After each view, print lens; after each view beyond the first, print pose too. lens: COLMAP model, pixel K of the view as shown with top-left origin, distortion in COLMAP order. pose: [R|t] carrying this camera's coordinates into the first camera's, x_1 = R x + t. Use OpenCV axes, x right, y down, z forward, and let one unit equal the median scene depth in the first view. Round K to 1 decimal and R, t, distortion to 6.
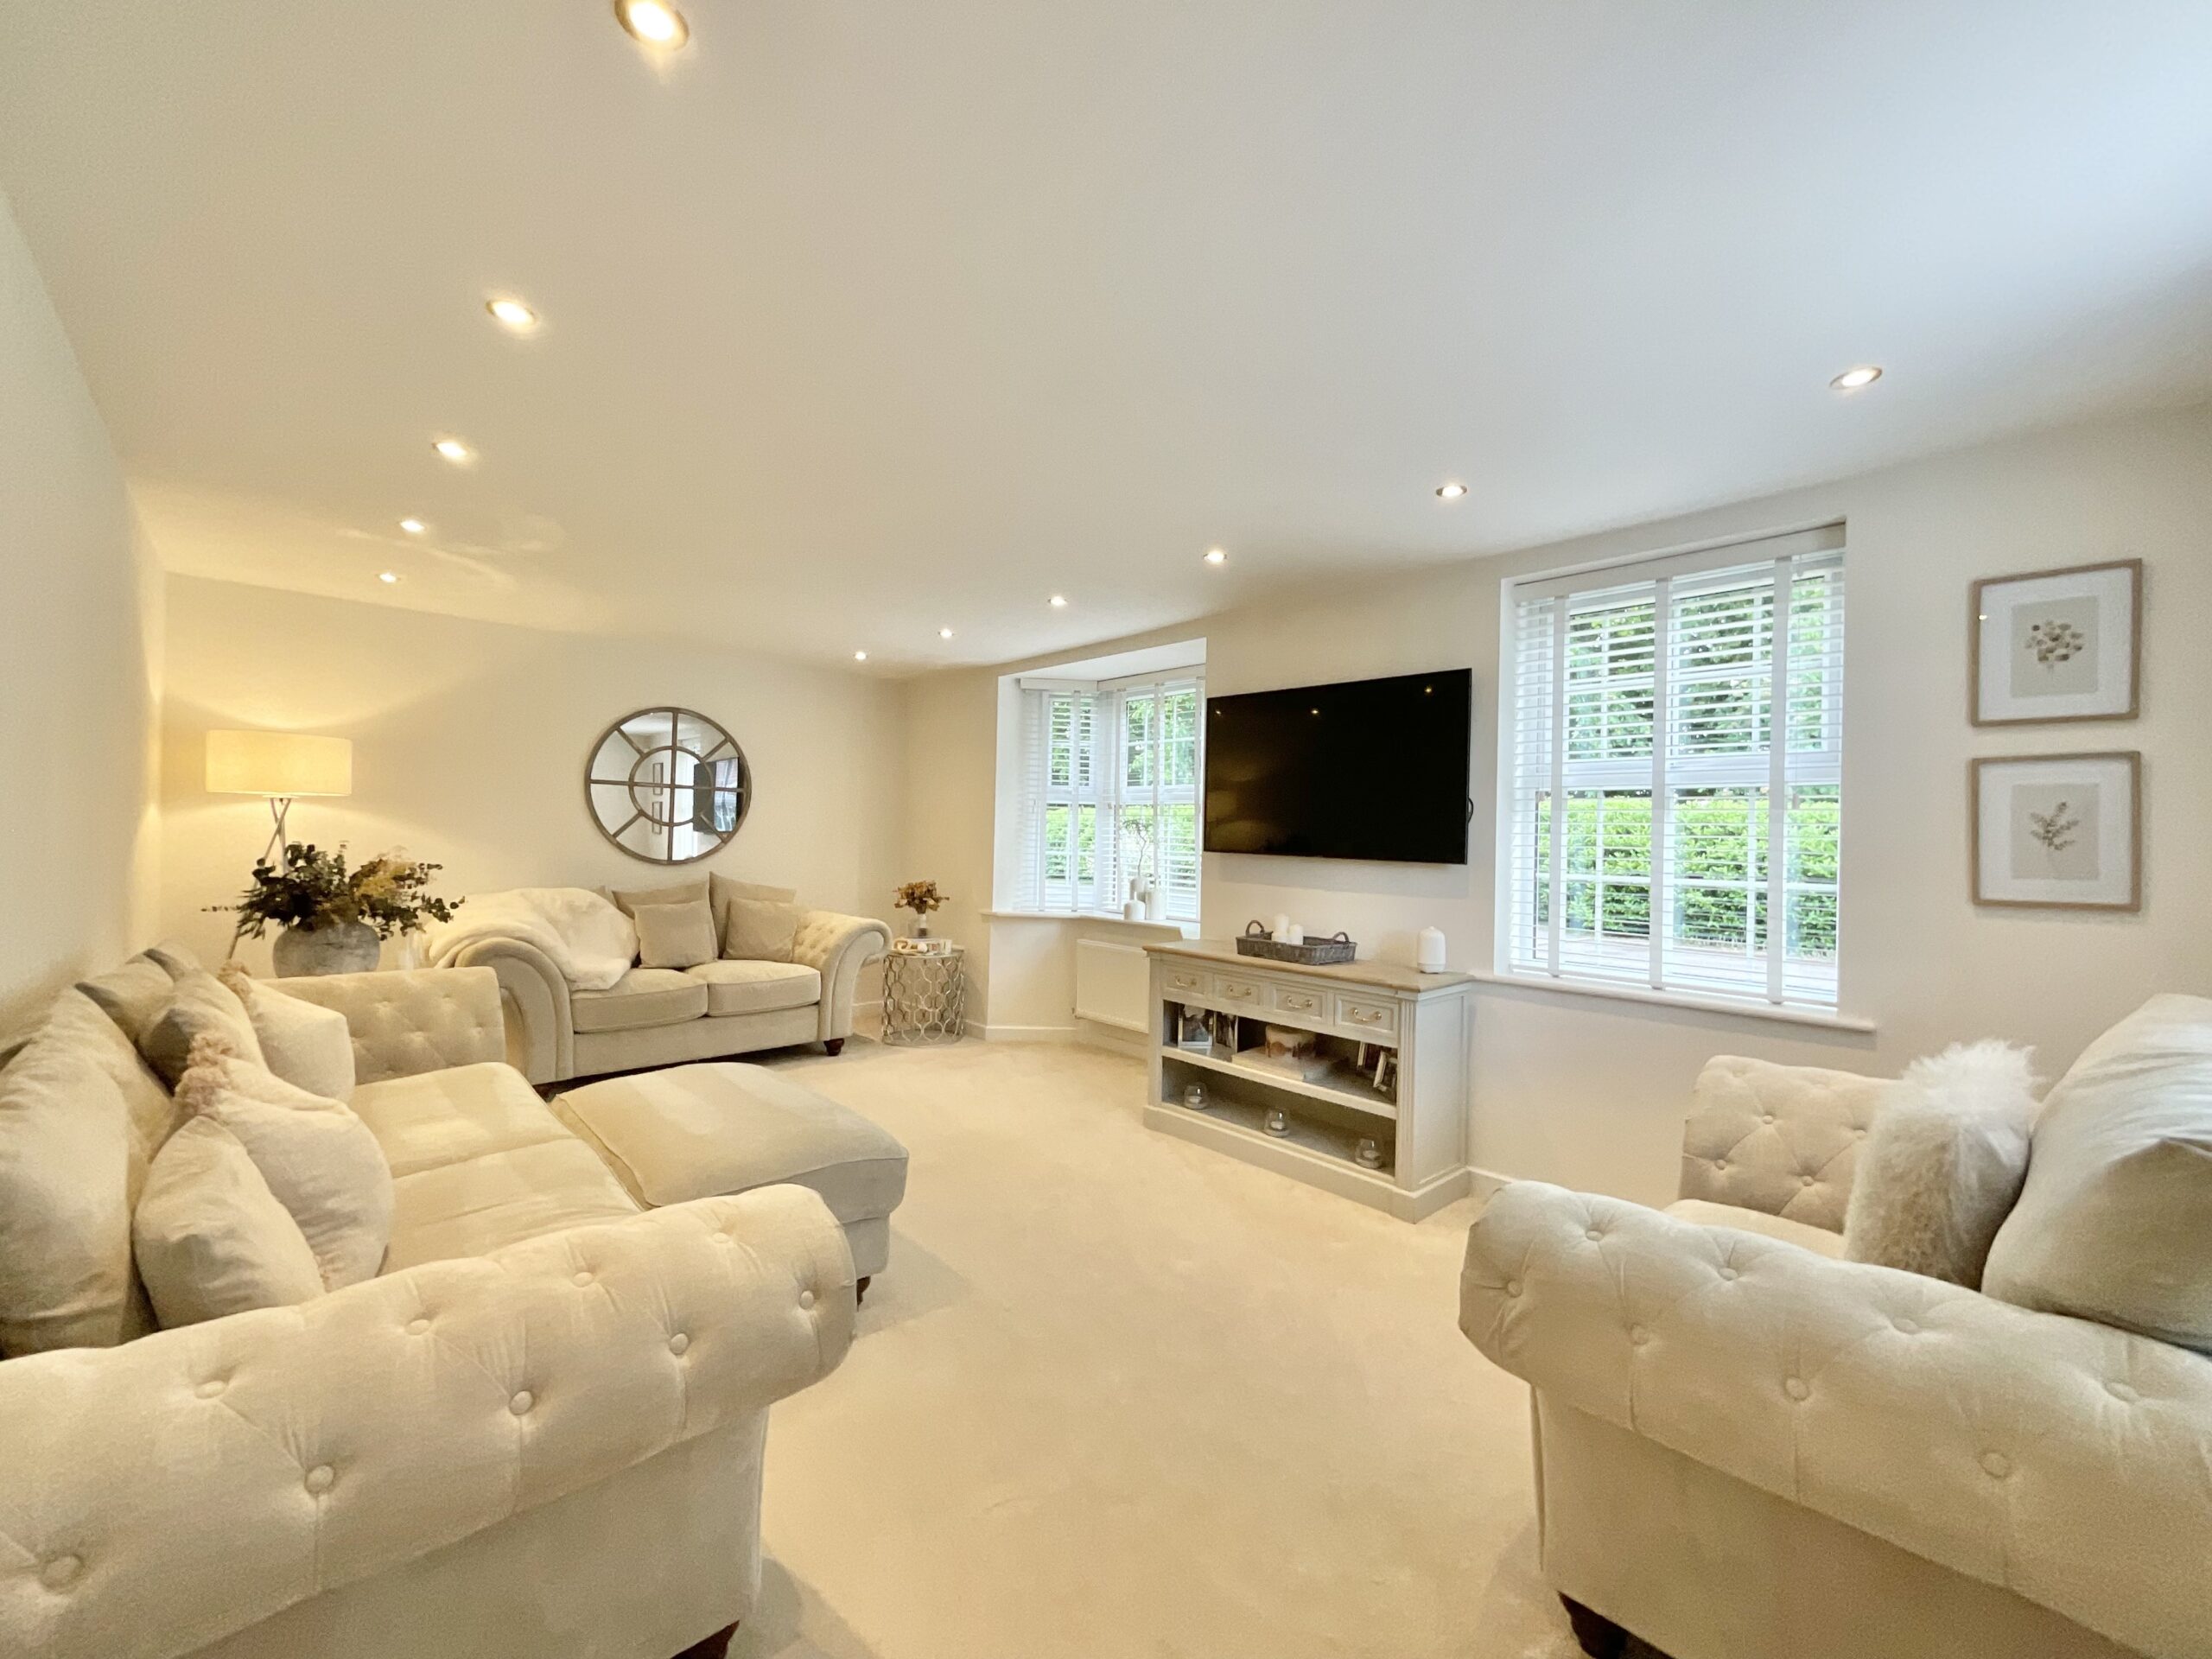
lens RADIAL K [[927.4, 0, 1106.0], [0, 927.4, 829.5], [0, 0, 1]] dist [-0.001002, -0.000159]
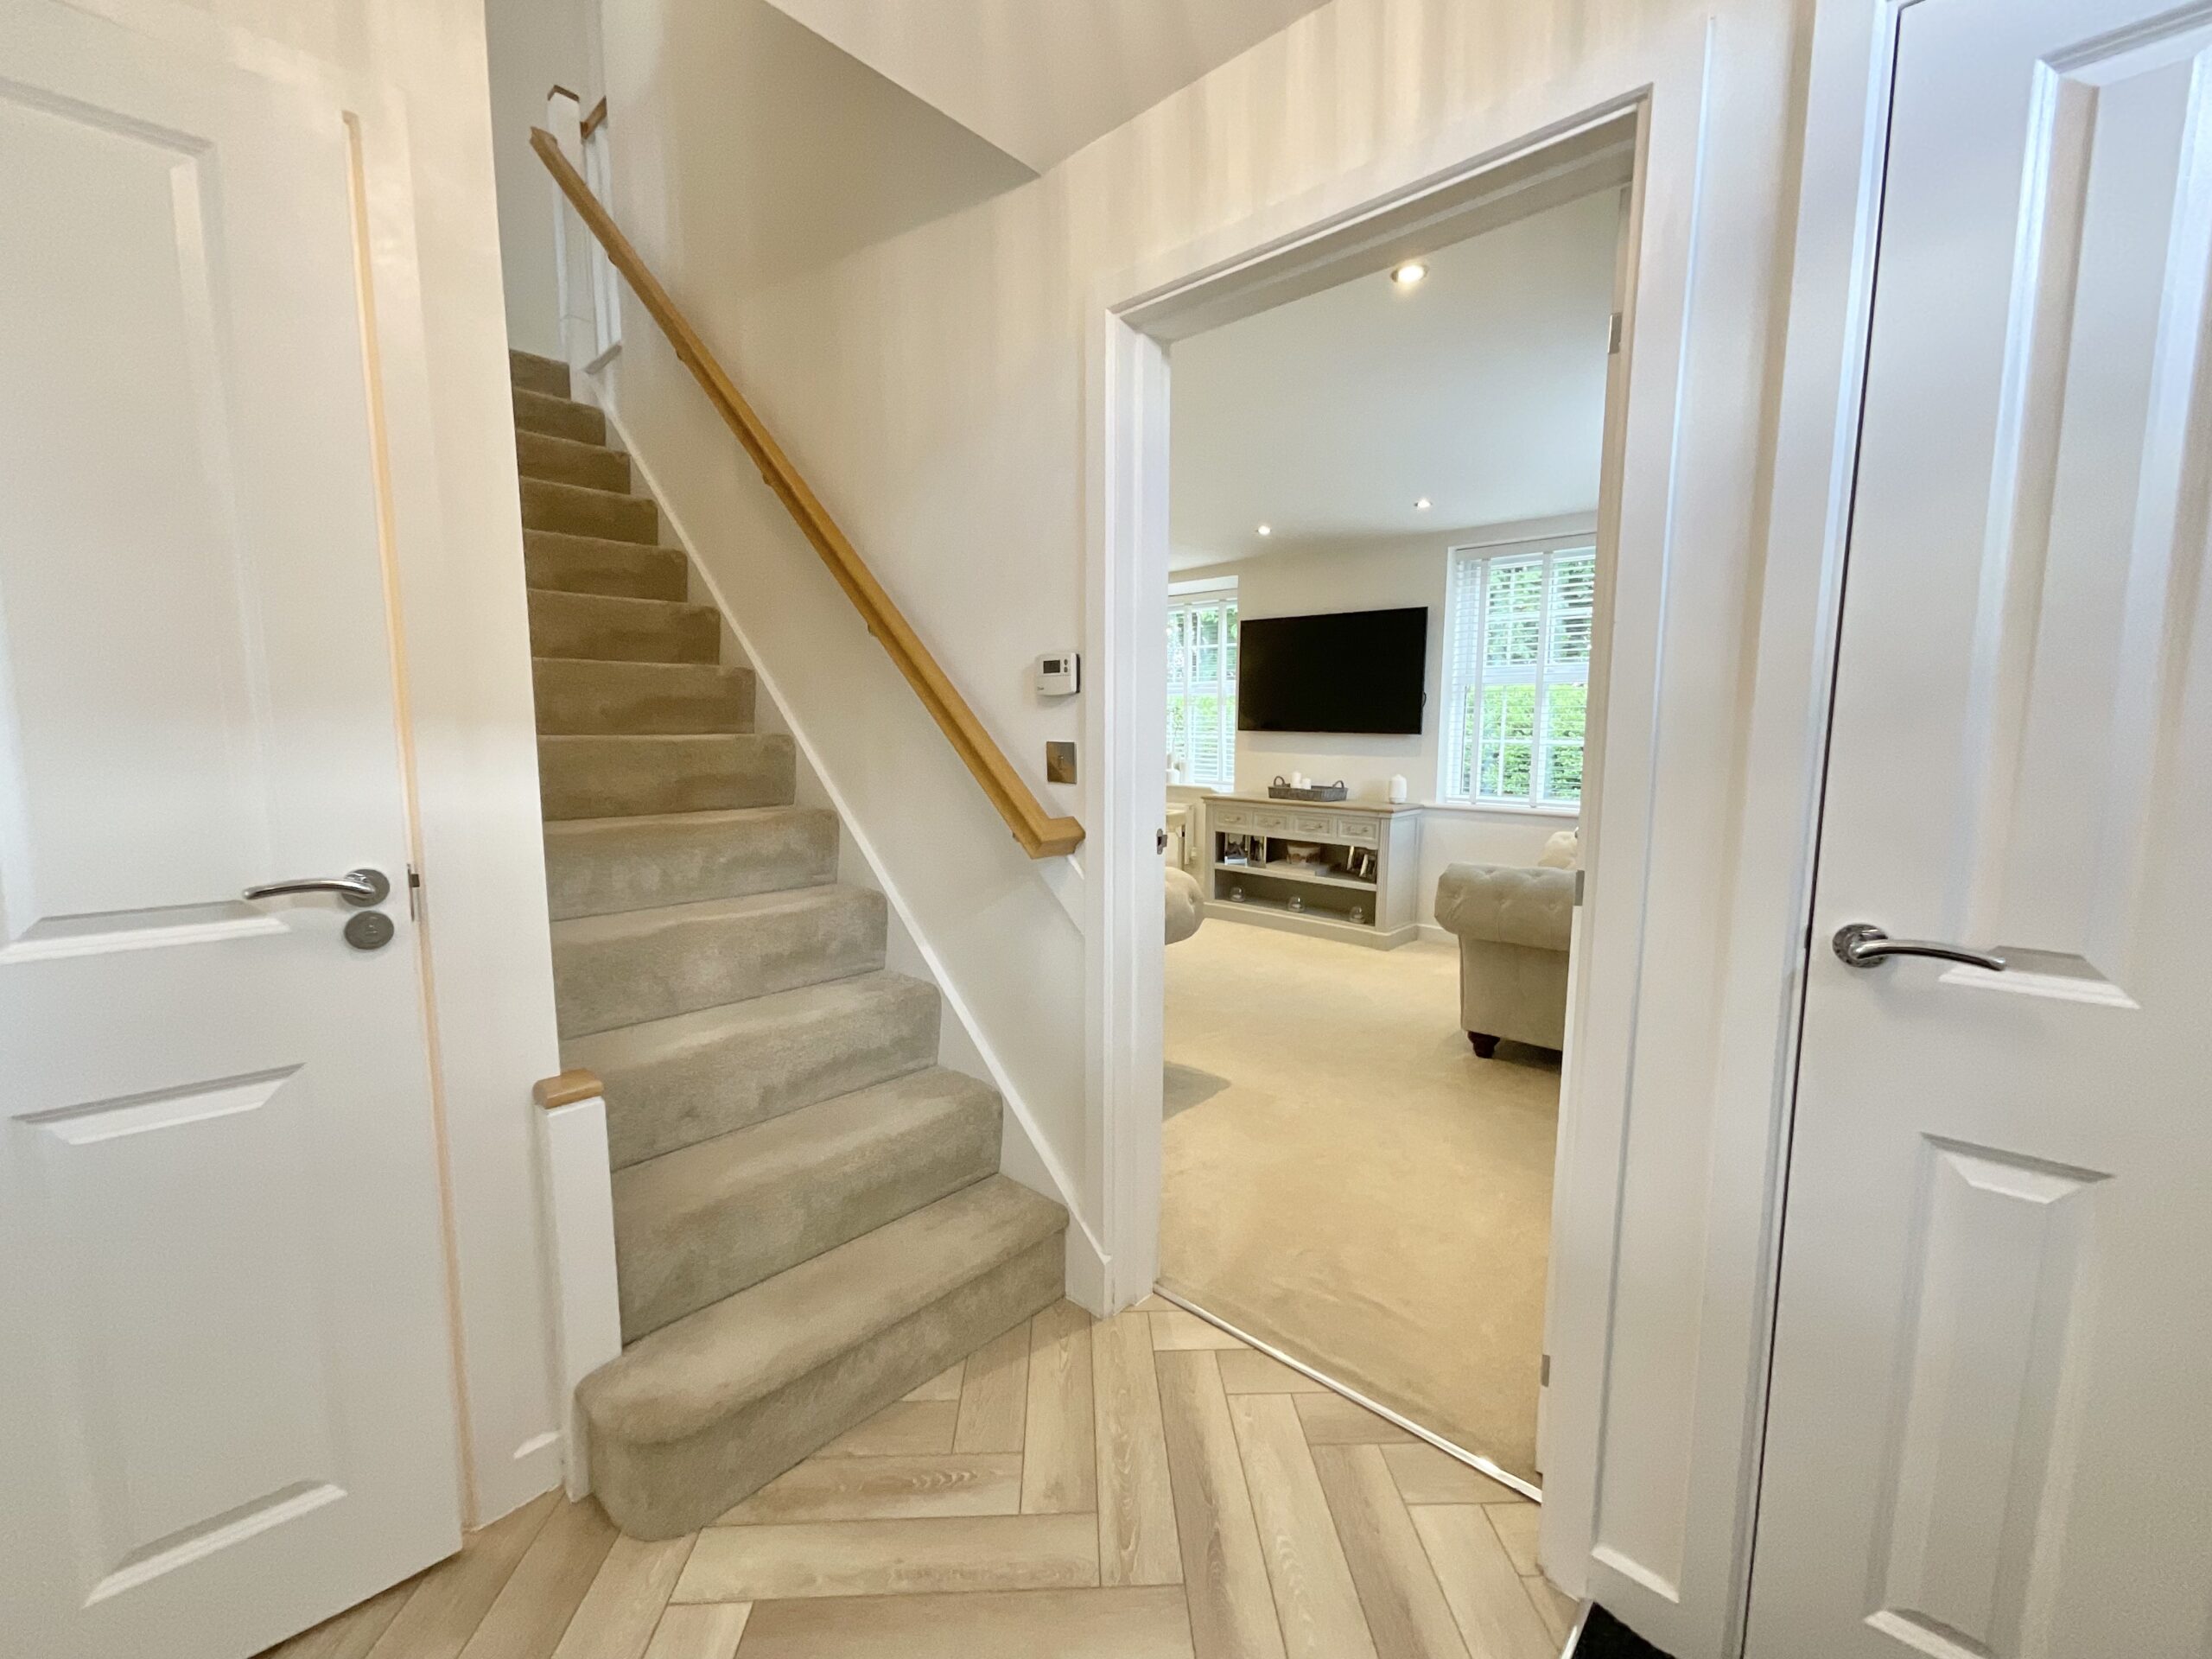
lens RADIAL K [[927.4, 0, 1106.0], [0, 927.4, 829.5], [0, 0, 1]] dist [-0.001002, -0.000159]
pose [[0.996900, -0.023612, 0.075048, -0.245175], [0.014221, 0.992270, 0.123282, -0.003469], [-0.077379, -0.121833, 0.989530, -0.492400]]
